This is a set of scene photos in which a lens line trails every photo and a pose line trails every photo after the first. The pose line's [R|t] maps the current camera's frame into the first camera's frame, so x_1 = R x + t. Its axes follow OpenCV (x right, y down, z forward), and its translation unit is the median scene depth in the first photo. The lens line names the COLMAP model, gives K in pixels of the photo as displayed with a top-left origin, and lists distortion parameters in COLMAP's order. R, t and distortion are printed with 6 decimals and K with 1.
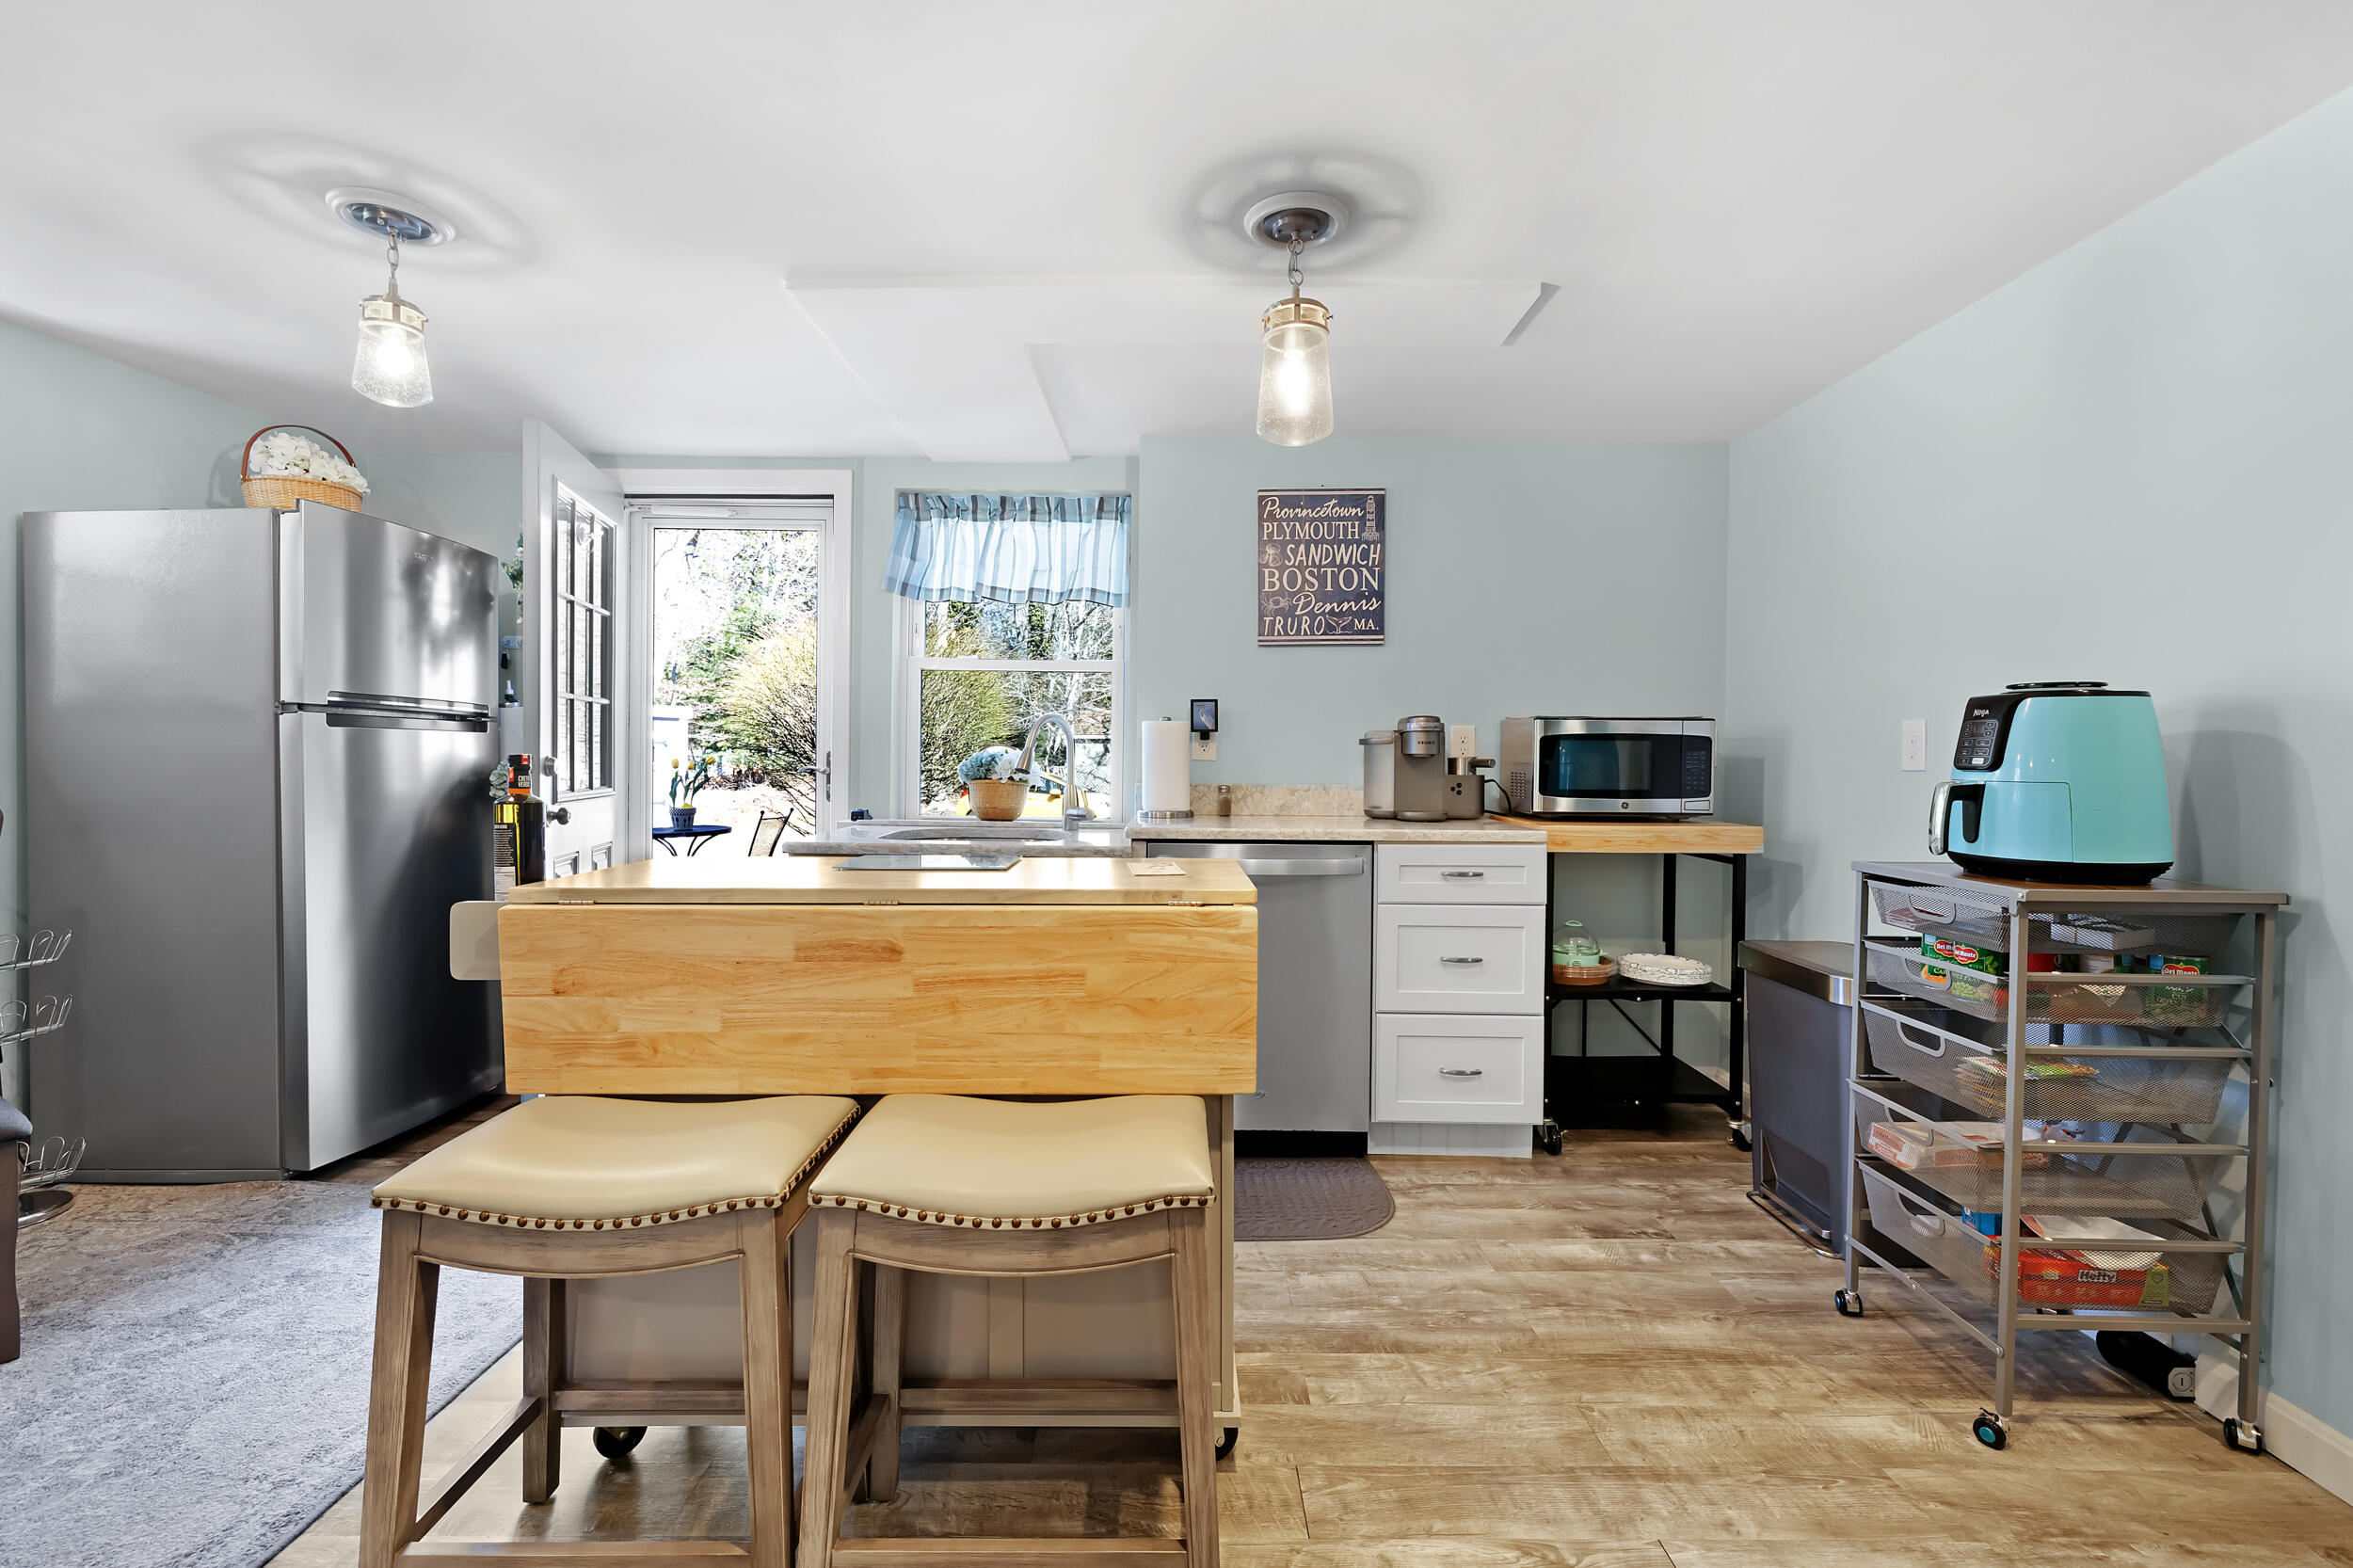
lens RADIAL K [[1005.0, 0, 1175.0], [0, 1005.0, 776.0], [0, 0, 1]] dist [-0.001472, -0.000392]
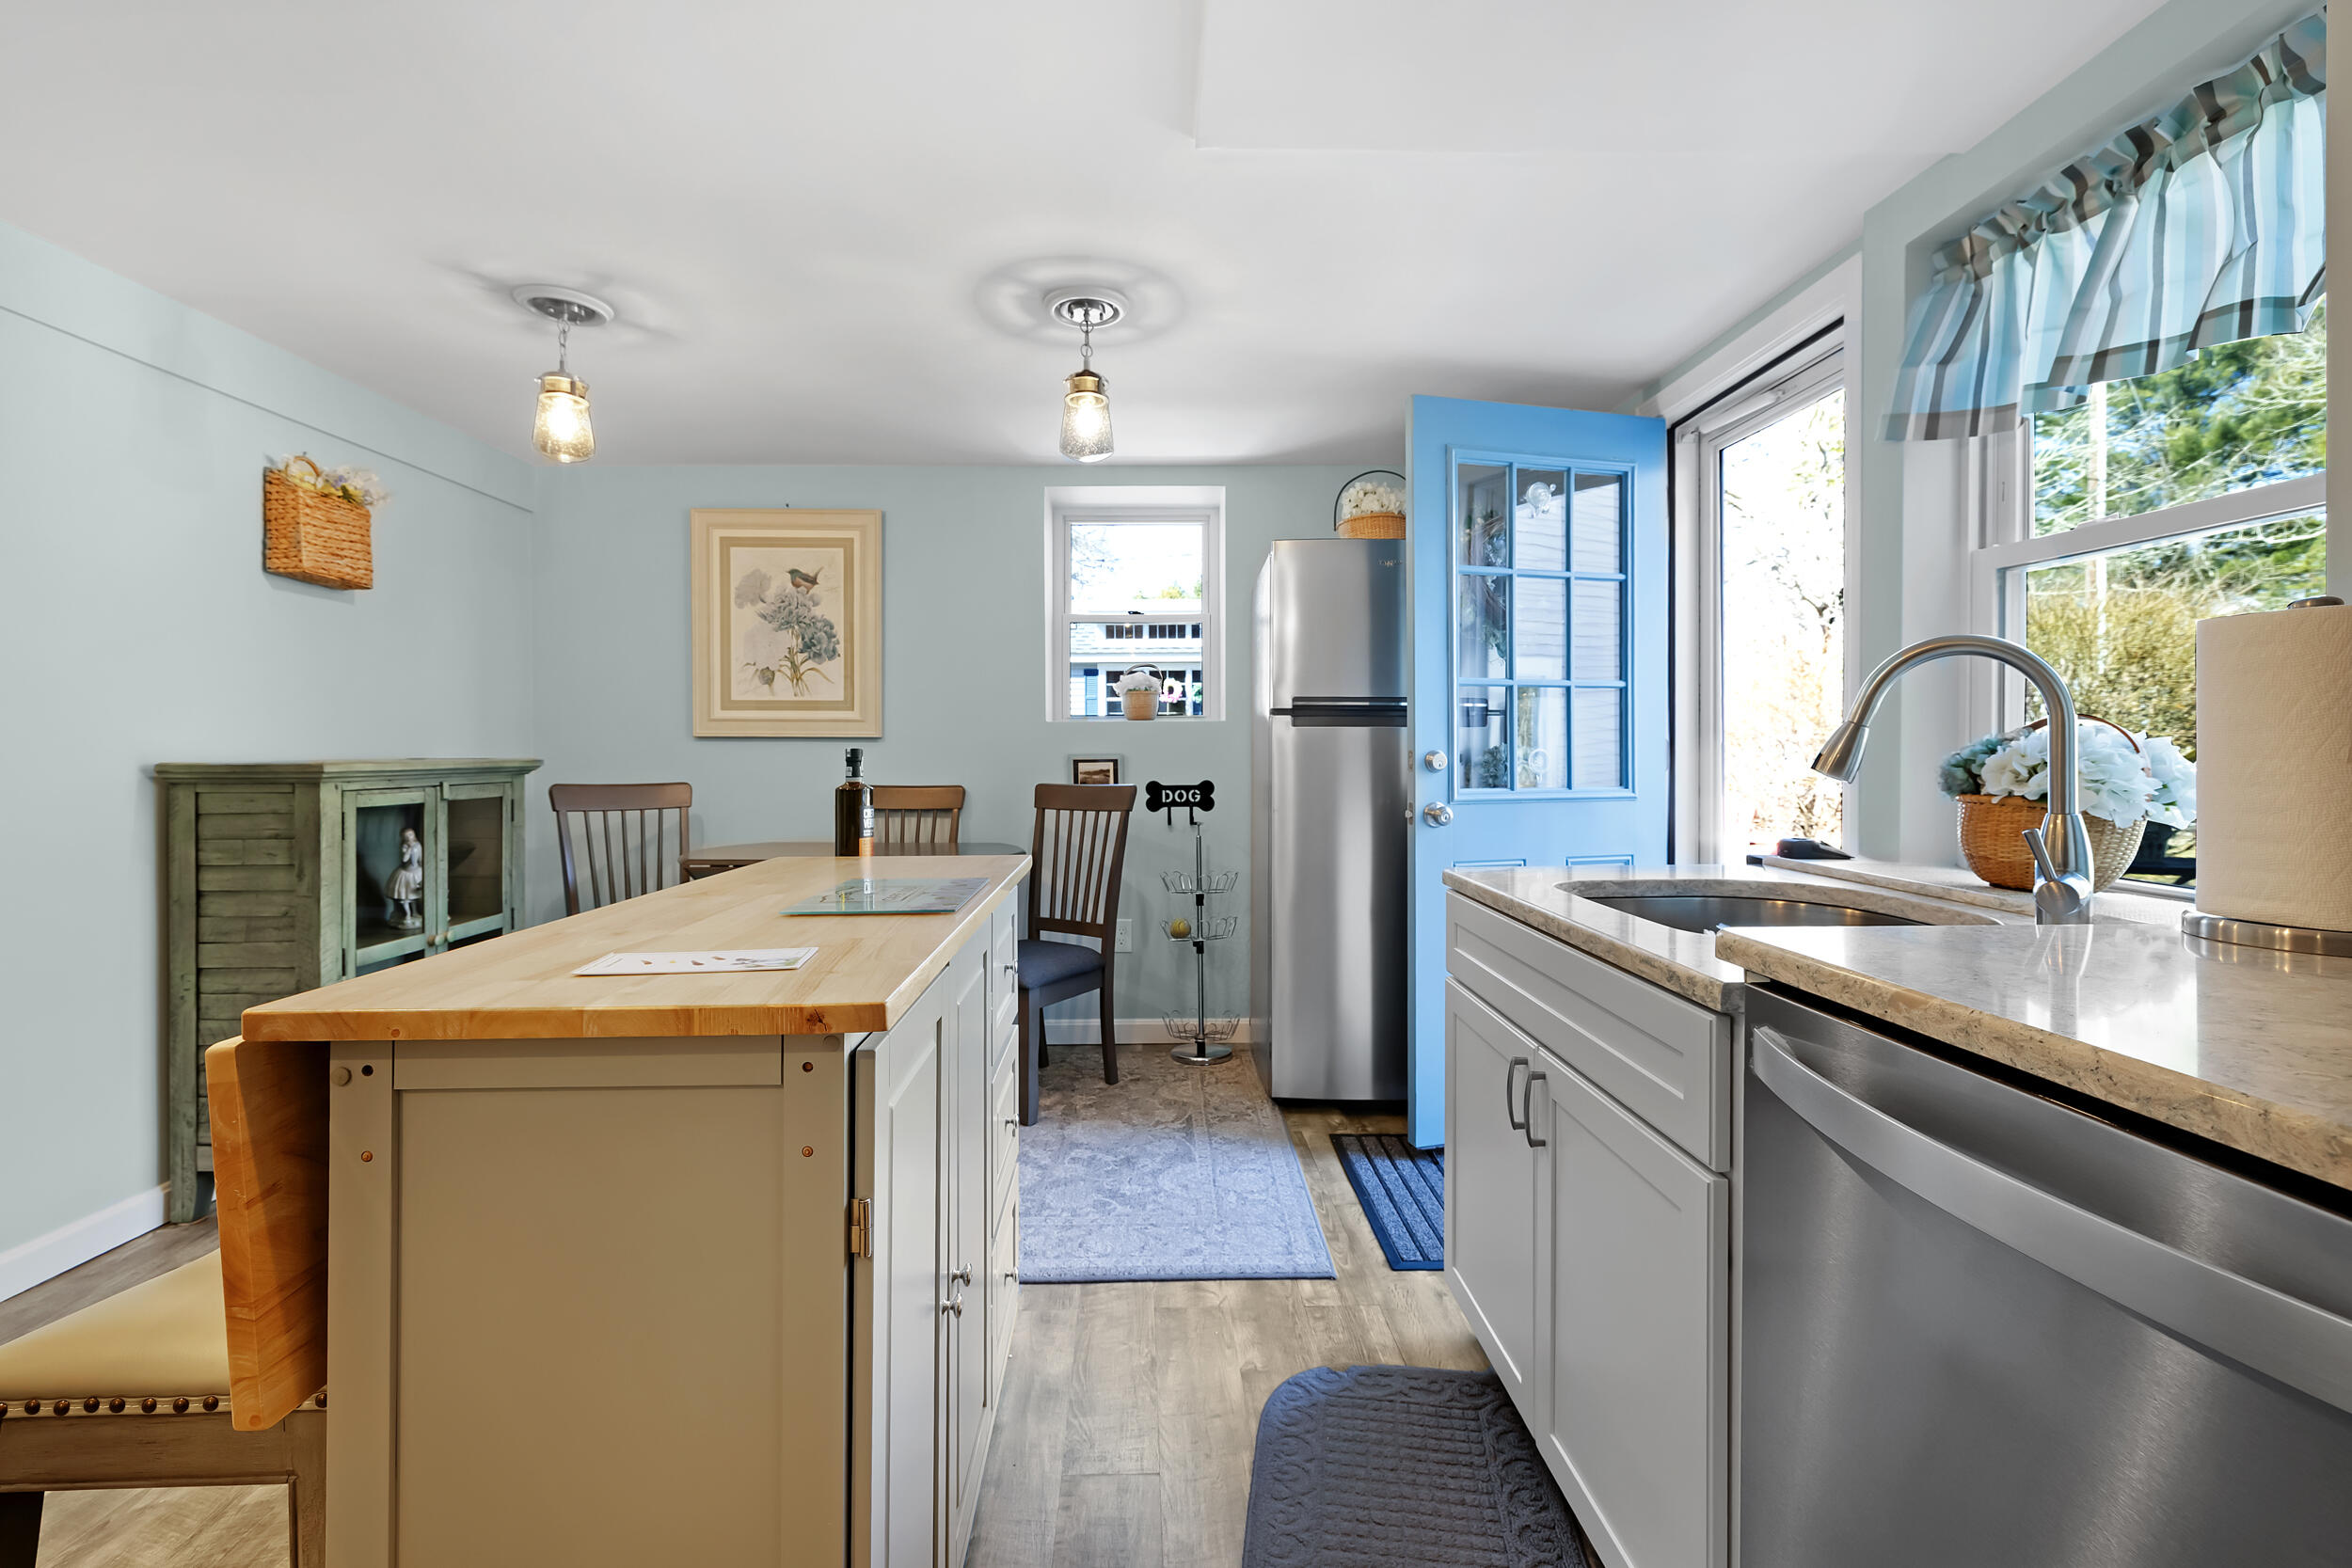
lens RADIAL K [[1004.5, 0, 1169.0], [0, 1004.5, 752.2], [0, 0, 1]] dist [-0.001472, -0.000392]
pose [[0.034321, -0.006403, -0.999390, 0.240282], [-0.015374, 0.999858, -0.006934, -0.006365], [0.999293, 0.015603, 0.034217, 0.593805]]
